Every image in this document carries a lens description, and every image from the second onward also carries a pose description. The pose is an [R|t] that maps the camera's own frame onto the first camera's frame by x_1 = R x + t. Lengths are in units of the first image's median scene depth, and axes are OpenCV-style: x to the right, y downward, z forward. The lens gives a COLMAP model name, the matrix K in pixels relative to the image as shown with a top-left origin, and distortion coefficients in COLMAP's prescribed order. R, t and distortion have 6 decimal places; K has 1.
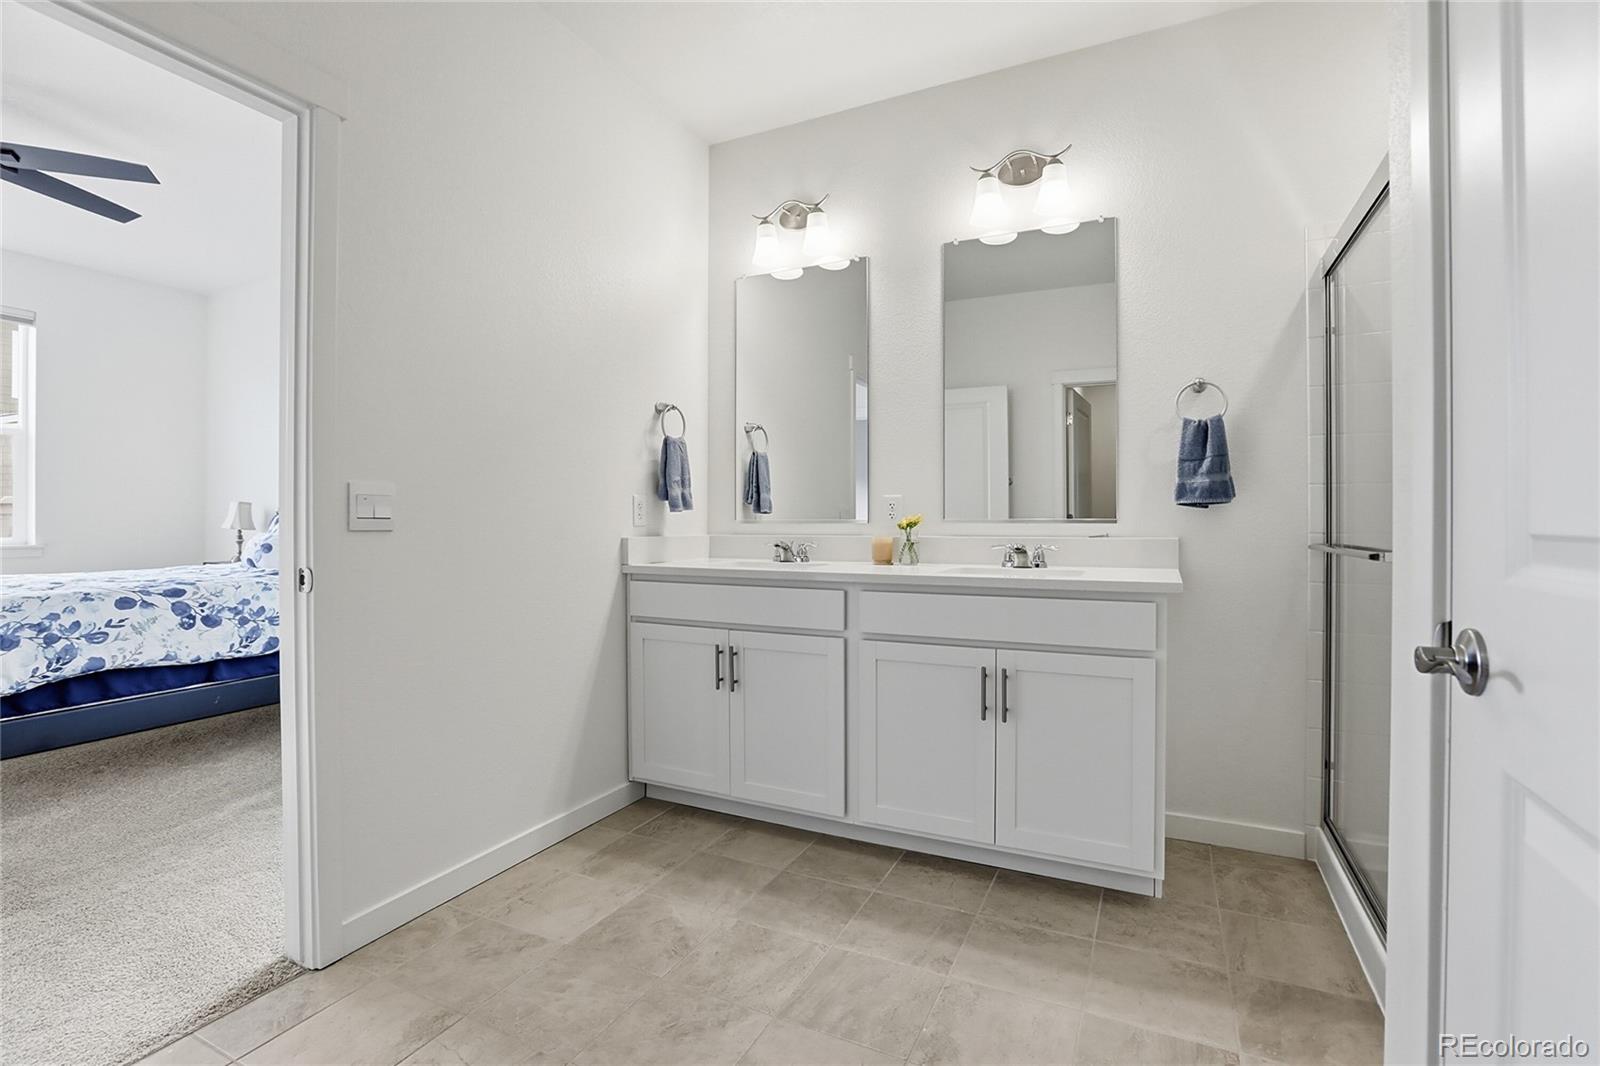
lens RADIAL K [[735.5, 0, 806.5], [0, 735.5, 522.7], [0, 0, 1]] dist [-0.027498, 0.002396]
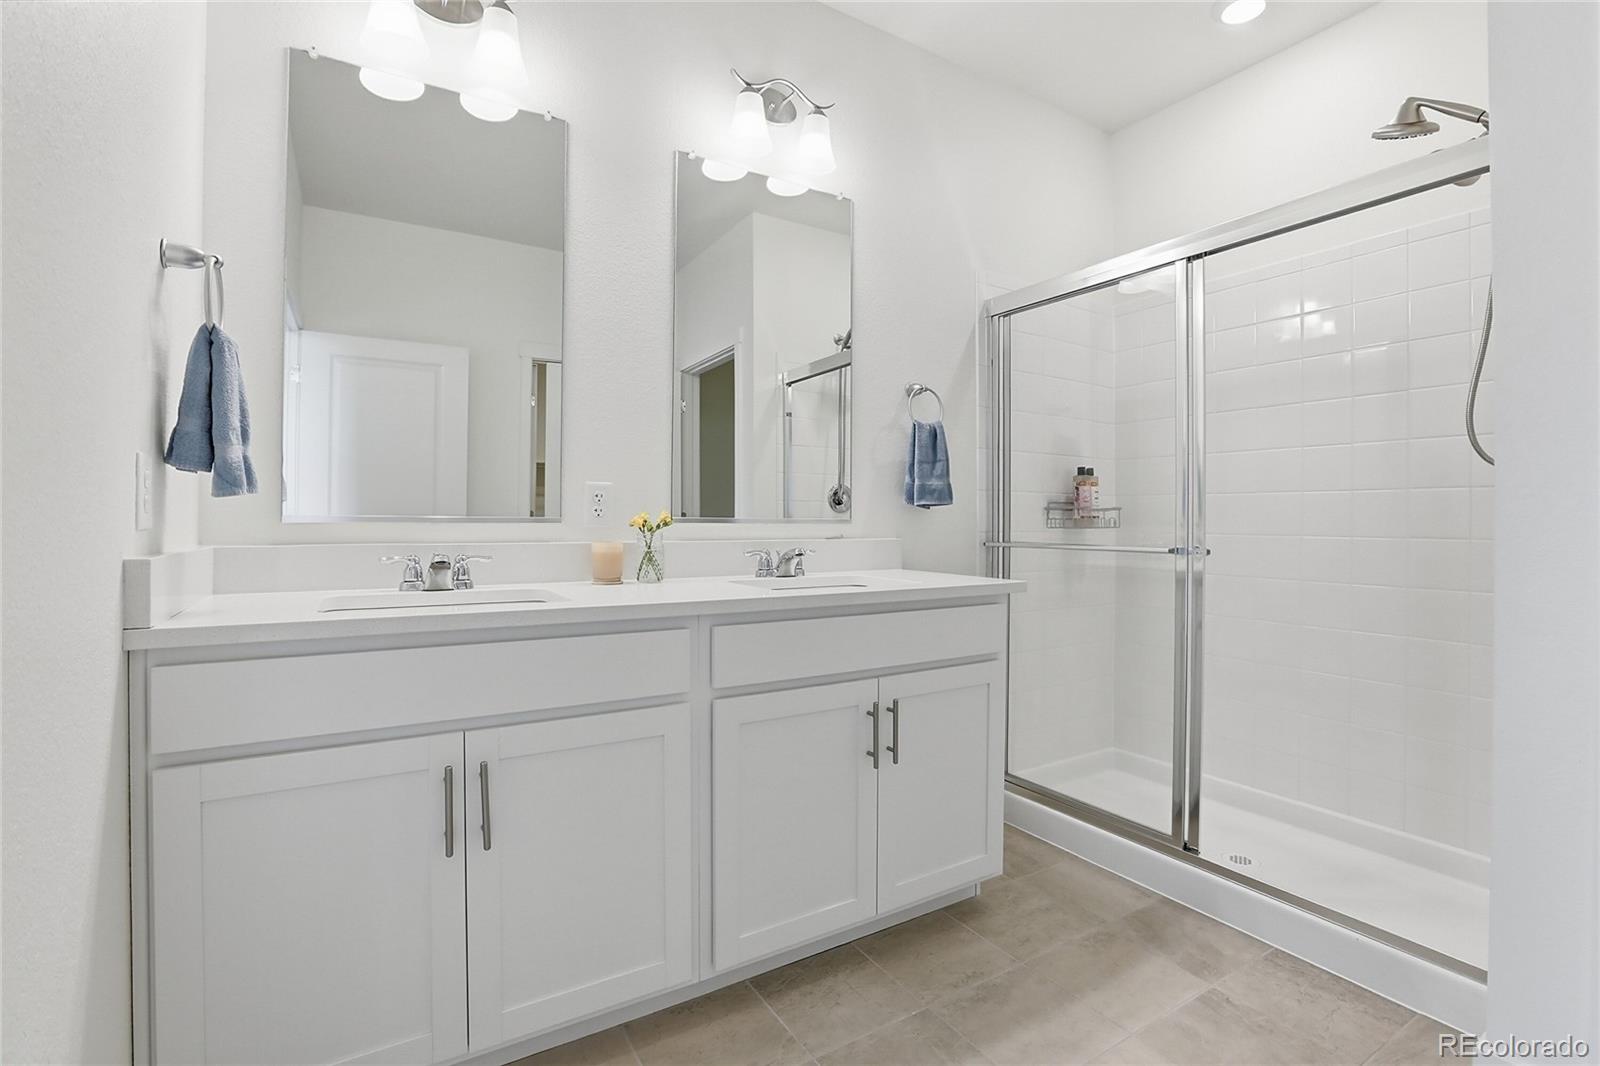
lens RADIAL K [[735.5, 0, 802.6], [0, 735.5, 532.9], [0, 0, 1]] dist [-0.027498, 0.002396]
pose [[0.539347, -0.006322, 0.842060, -0.439352], [0.007460, 0.999968, 0.002730, 0.009726], [-0.842050, 0.004809, 0.539377, 0.583145]]
